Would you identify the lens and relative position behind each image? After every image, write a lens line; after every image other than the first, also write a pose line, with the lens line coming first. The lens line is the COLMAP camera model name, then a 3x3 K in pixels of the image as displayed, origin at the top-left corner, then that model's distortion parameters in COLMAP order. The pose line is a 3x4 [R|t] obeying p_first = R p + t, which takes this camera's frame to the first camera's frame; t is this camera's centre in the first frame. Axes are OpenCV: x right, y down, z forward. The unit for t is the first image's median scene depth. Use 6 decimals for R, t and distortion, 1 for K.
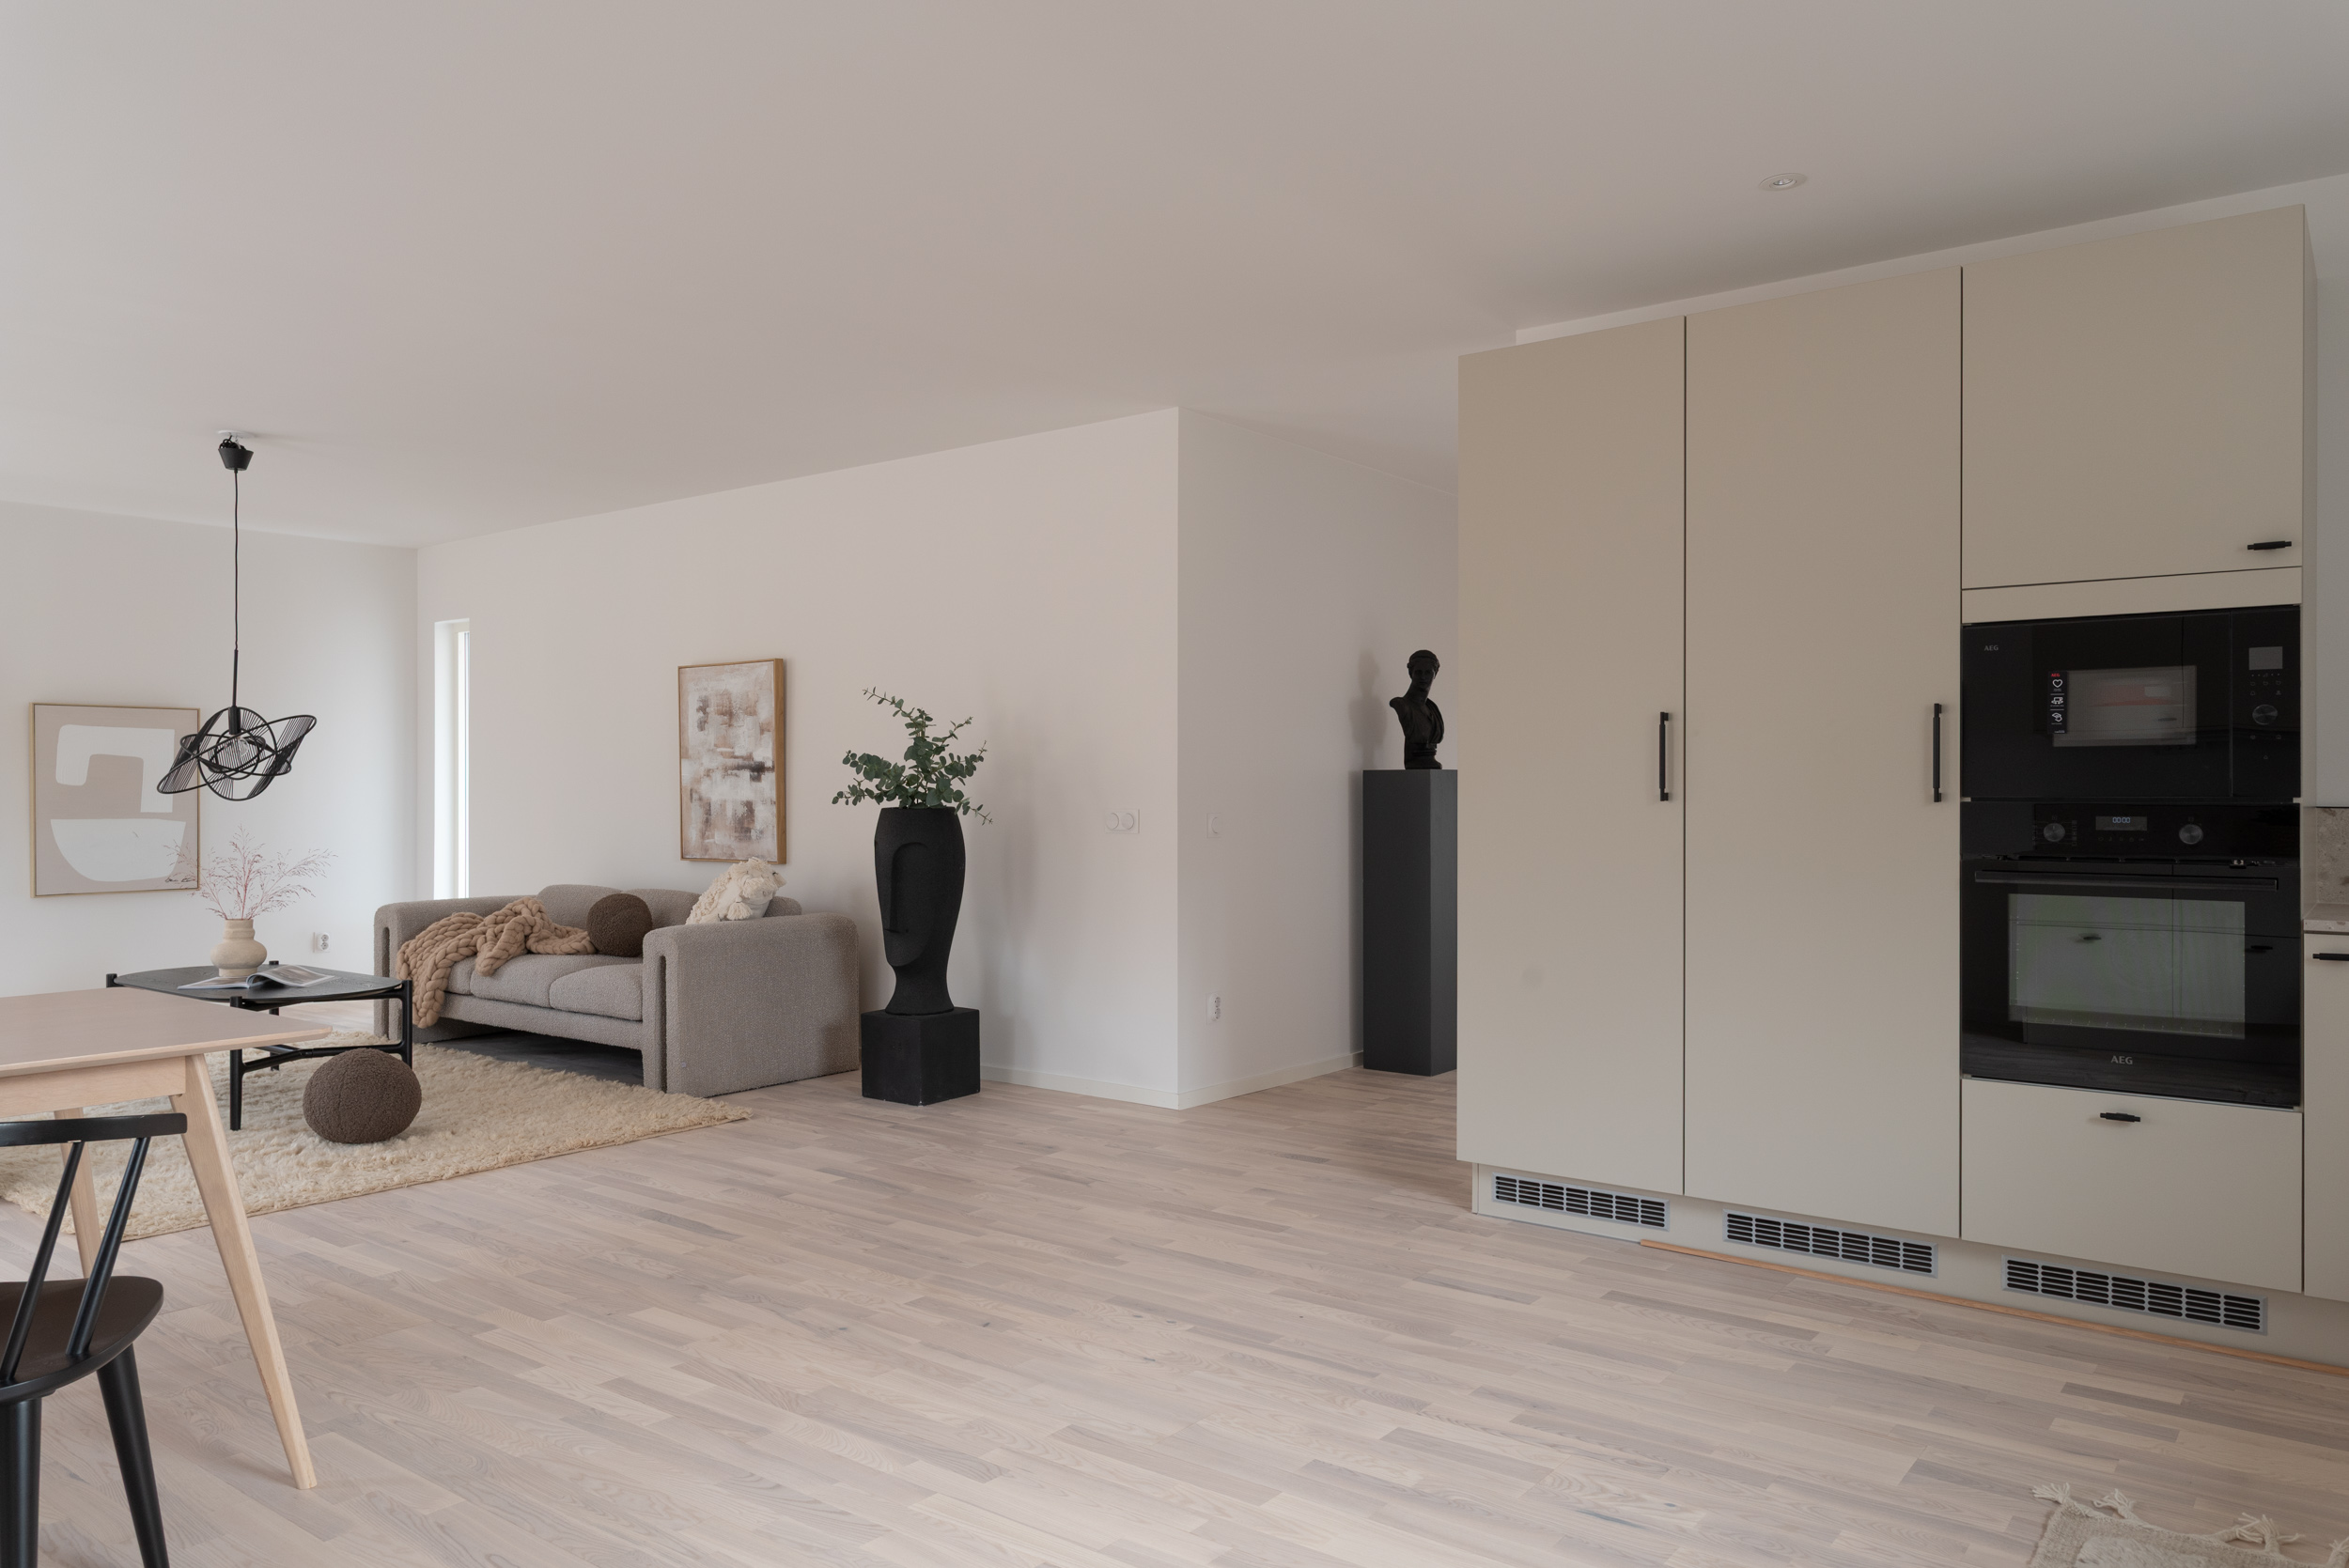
lens RADIAL K [[1611.6, 0, 1170.4], [0, 1611.6, 790.1], [0, 0, 1]] dist [0.001176, -0.000042]
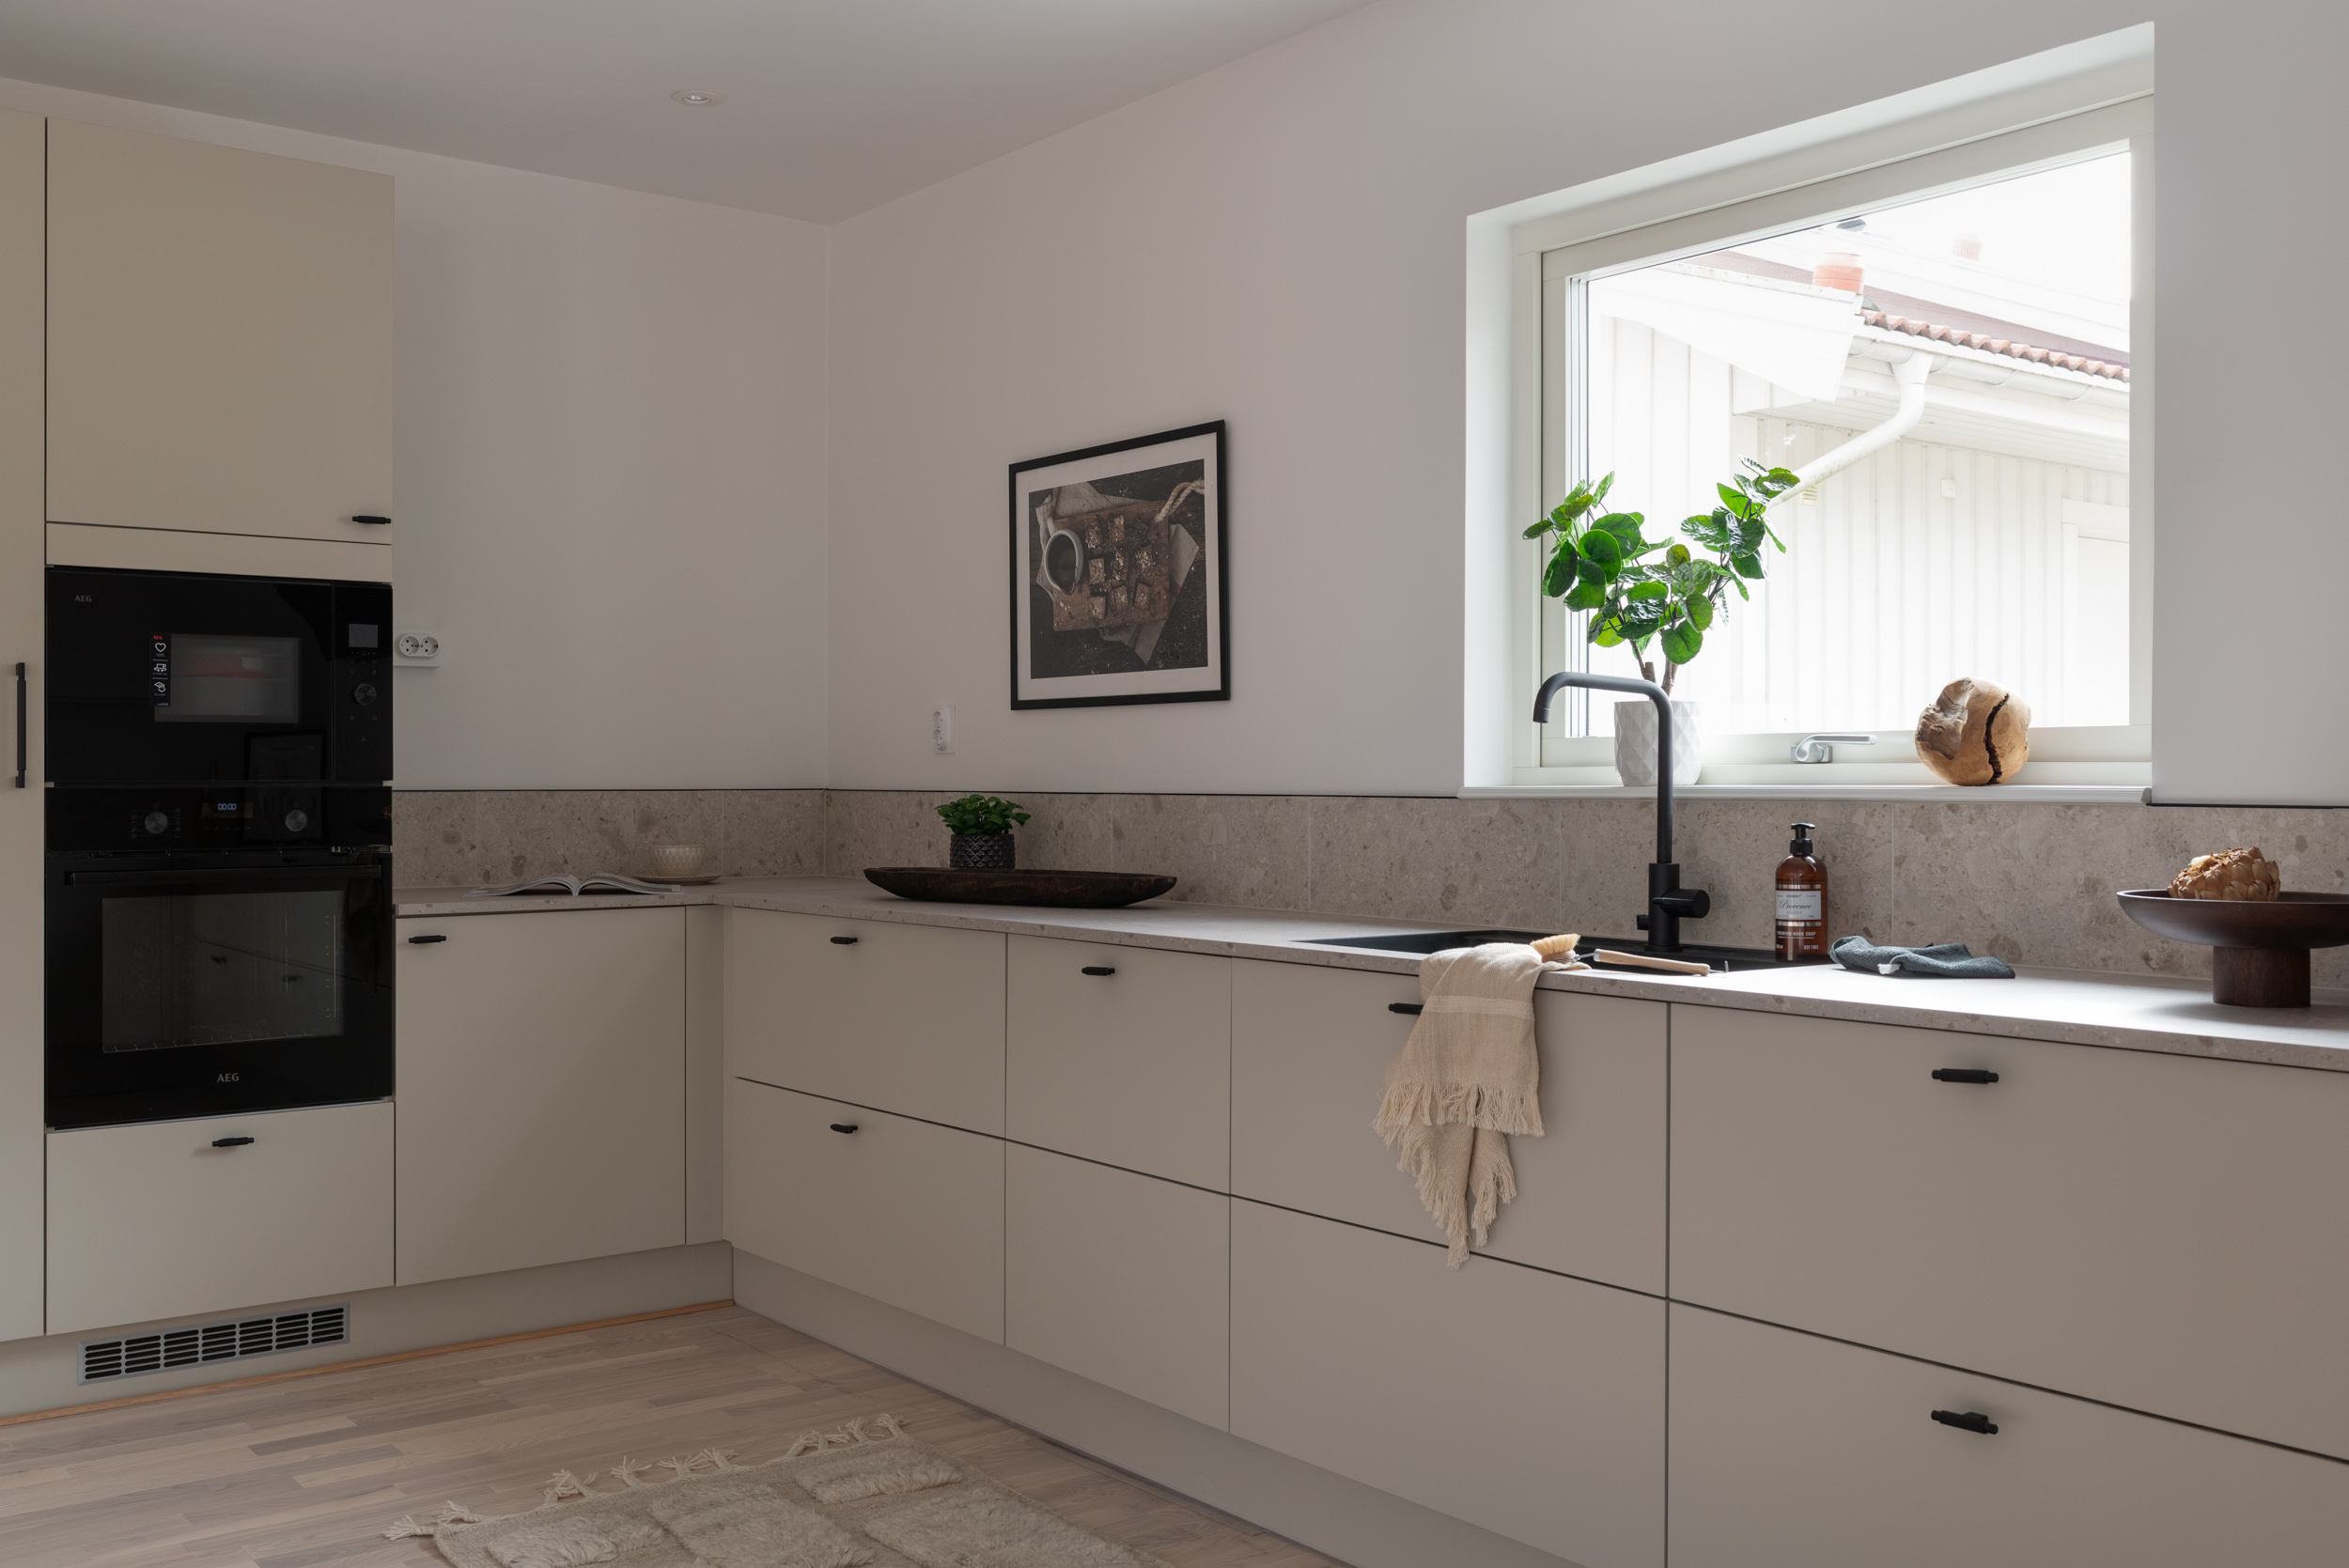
lens RADIAL K [[2148.6, 0, 1138.3], [0, 2148.6, 776.5], [0, 0, 1]] dist [0.006513, 0.000000]
pose [[0.252715, -0.001317, 0.967540, -0.349825], [-0.000045, 0.999999, 0.001373, 0.000241], [-0.967541, -0.000390, 0.252715, 0.178357]]
